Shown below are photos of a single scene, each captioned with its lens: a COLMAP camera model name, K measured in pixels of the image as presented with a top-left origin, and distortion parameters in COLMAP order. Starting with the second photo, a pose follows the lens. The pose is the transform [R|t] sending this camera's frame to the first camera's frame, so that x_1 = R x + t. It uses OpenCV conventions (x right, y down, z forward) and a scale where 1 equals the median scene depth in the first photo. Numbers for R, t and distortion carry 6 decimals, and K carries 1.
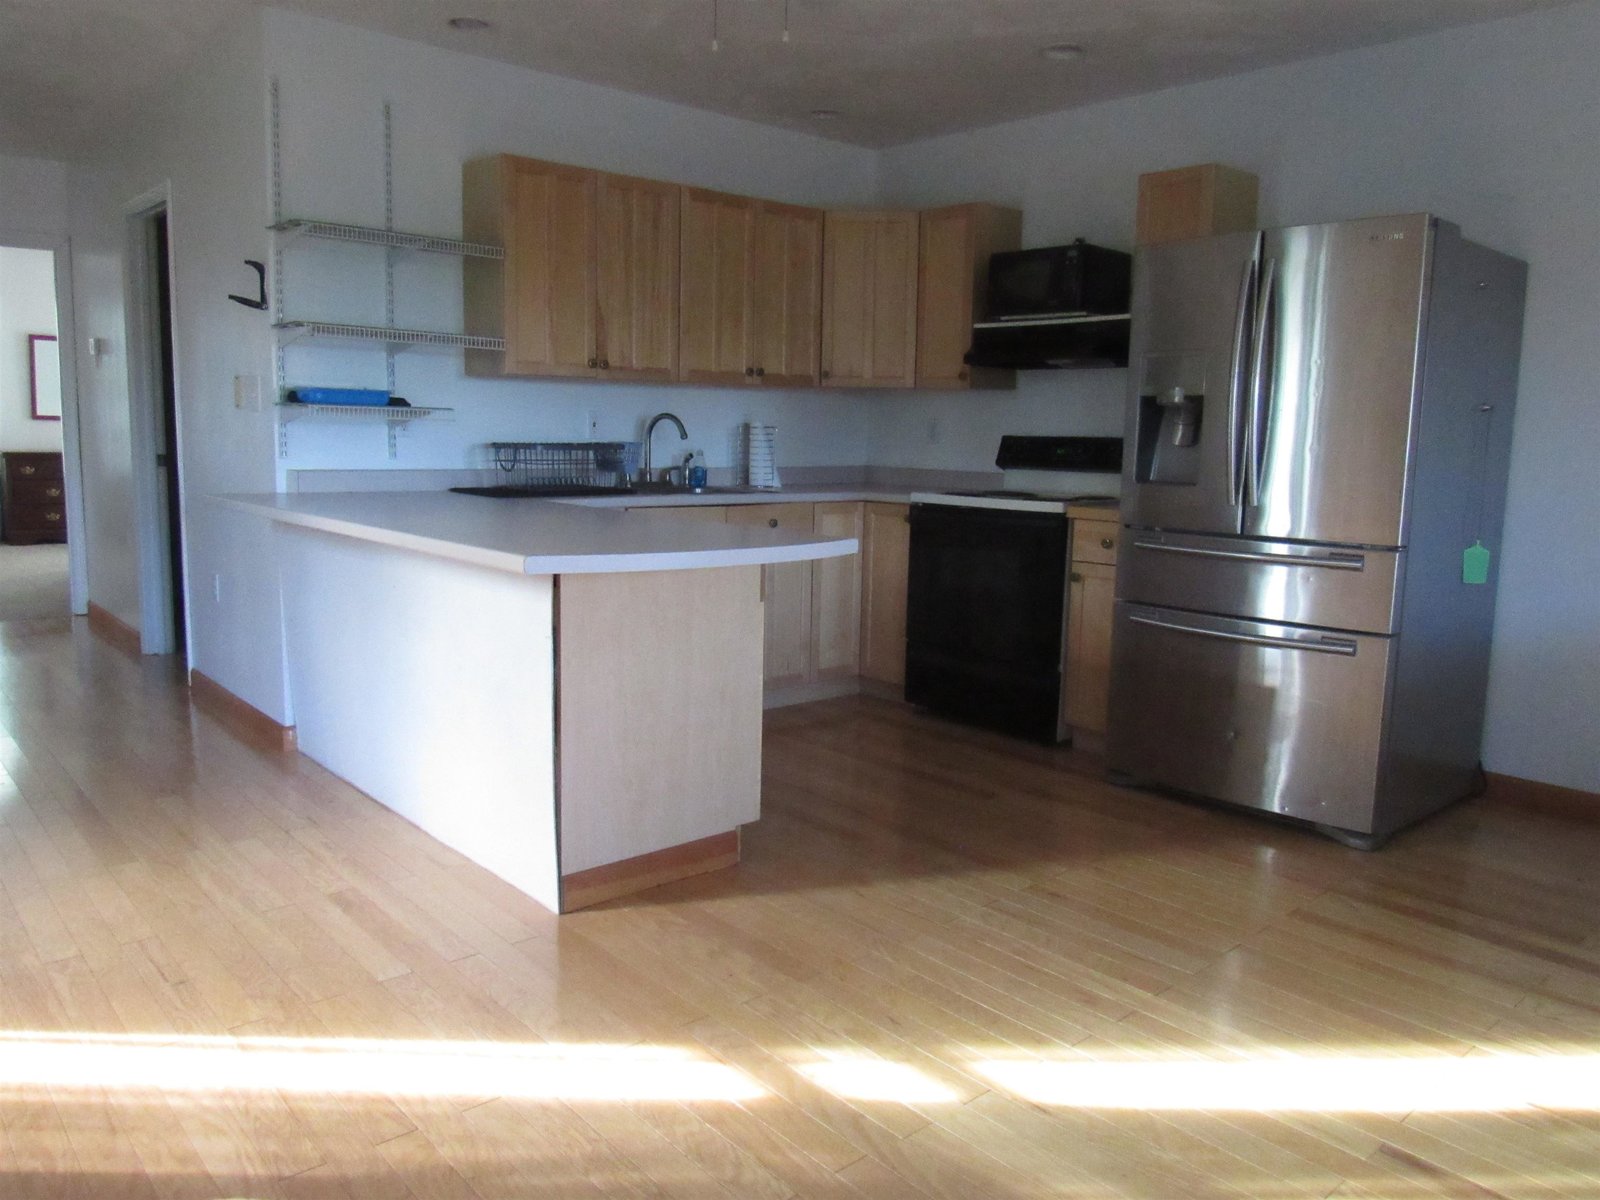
lens RADIAL K [[1186.7, 0, 800.0], [0, 1186.7, 600.0], [0, 0, 1]] dist [-0.033973, -0.004015]
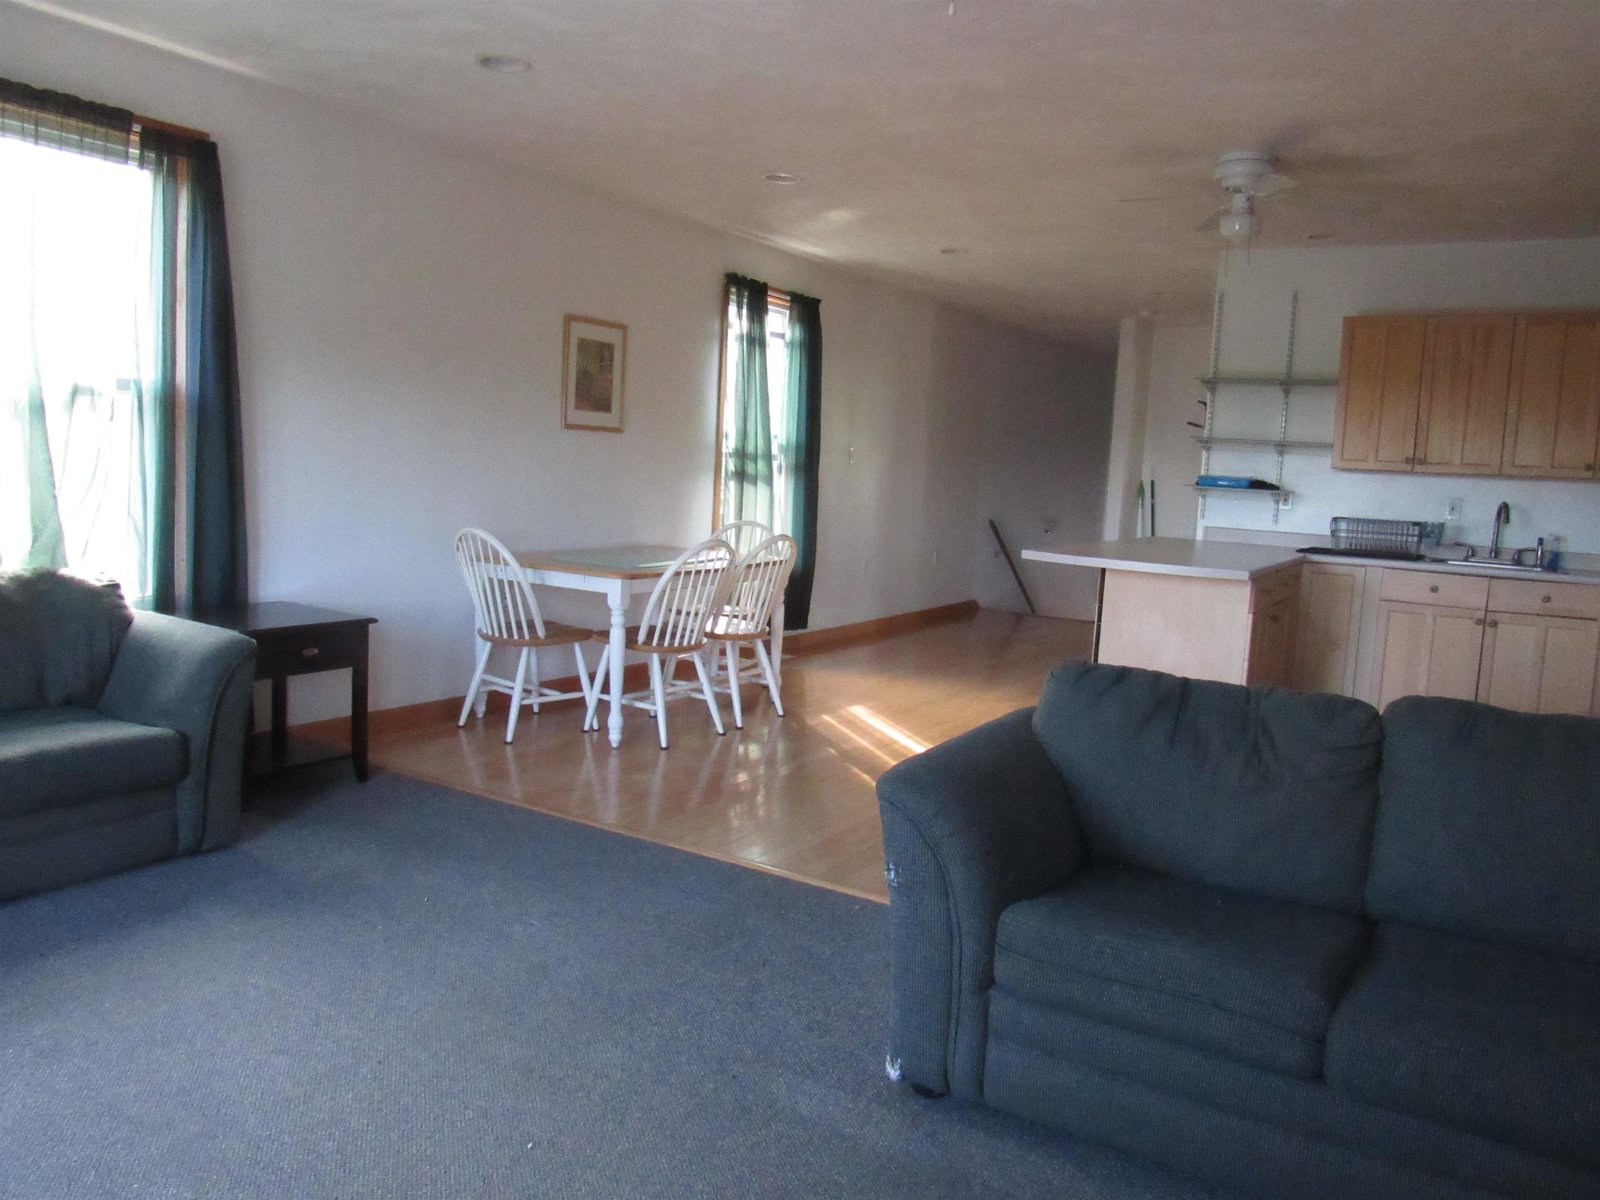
lens RADIAL K [[1186.7, 0, 800.0], [0, 1186.7, 600.0], [0, 0, 1]] dist [-0.033973, -0.004015]
pose [[0.283234, 0.103021, -0.953501, 0.927411], [-0.174512, 0.983152, 0.054386, -0.000625], [0.943040, 0.150994, 0.296441, -0.001160]]
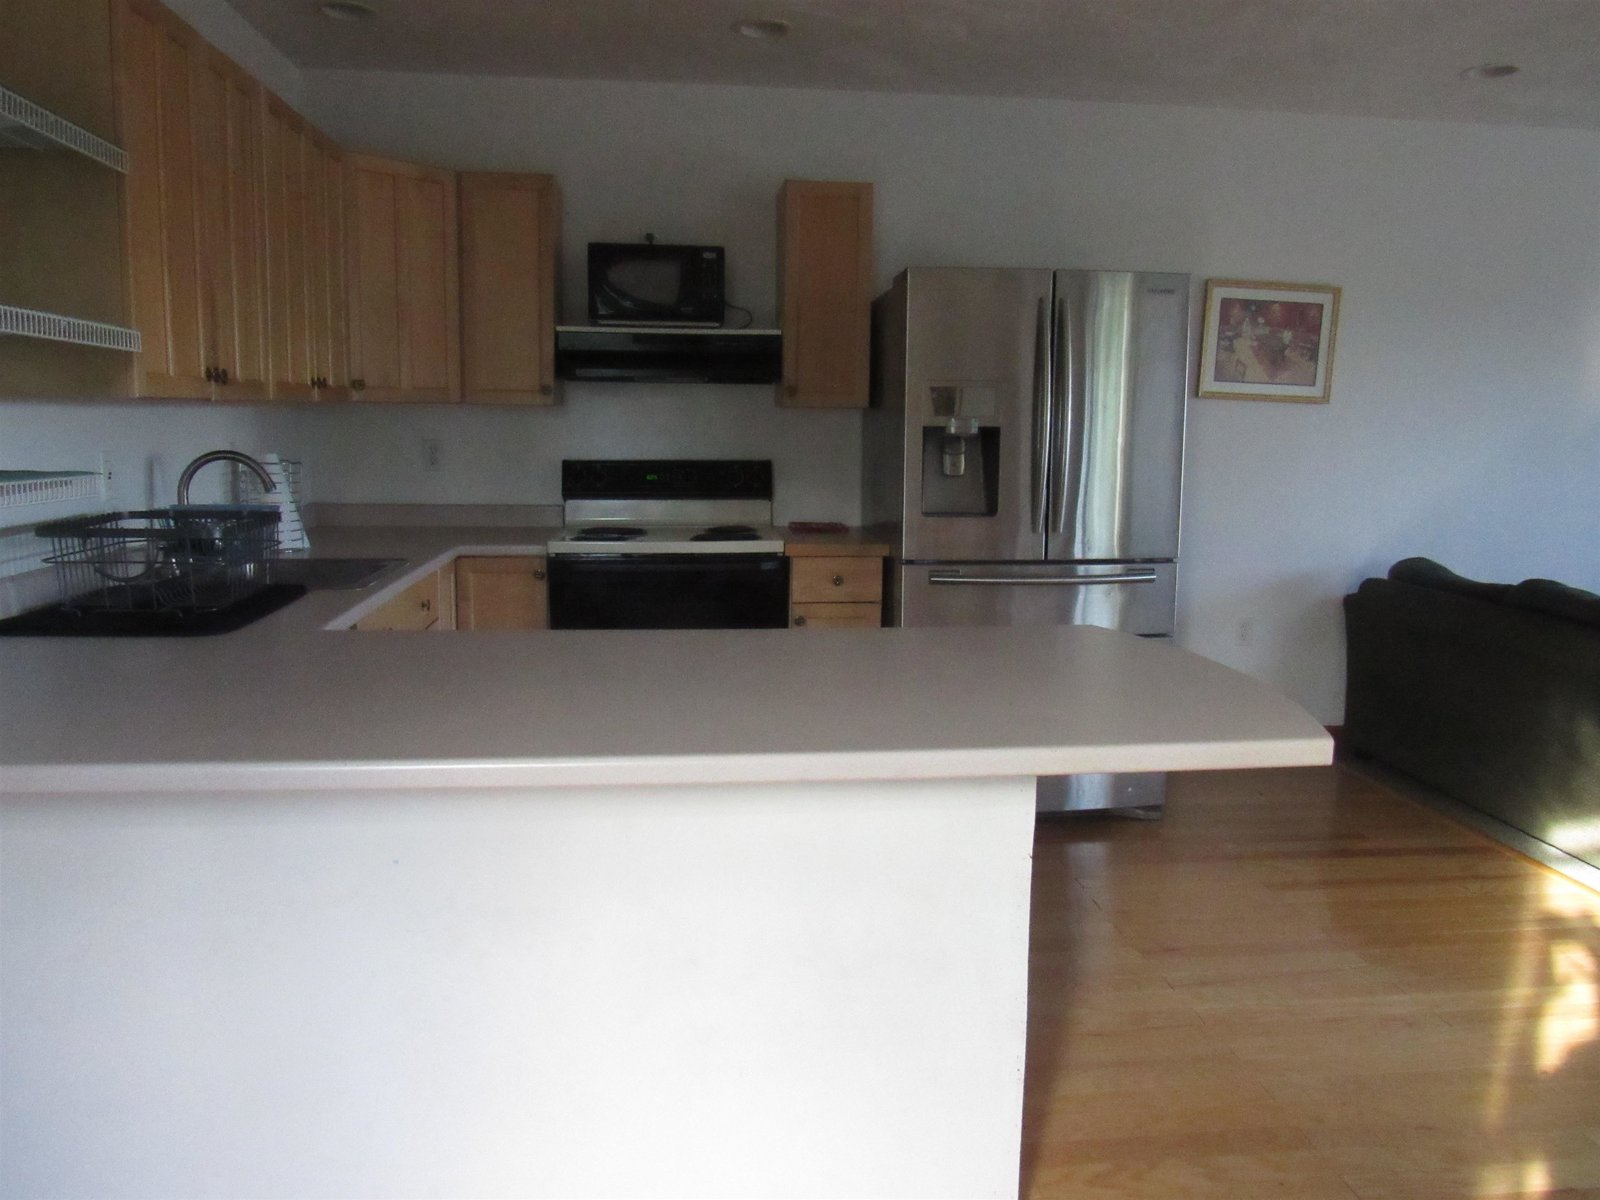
lens RADIAL K [[1186.7, 0, 800.0], [0, 1186.7, 600.0], [0, 0, 1]] dist [-0.033973, -0.004015]
pose [[0.581218, -0.136546, 0.802210, -0.505107], [0.117886, 0.989550, 0.083023, -0.111446], [-0.805164, 0.046315, 0.591241, 0.462736]]
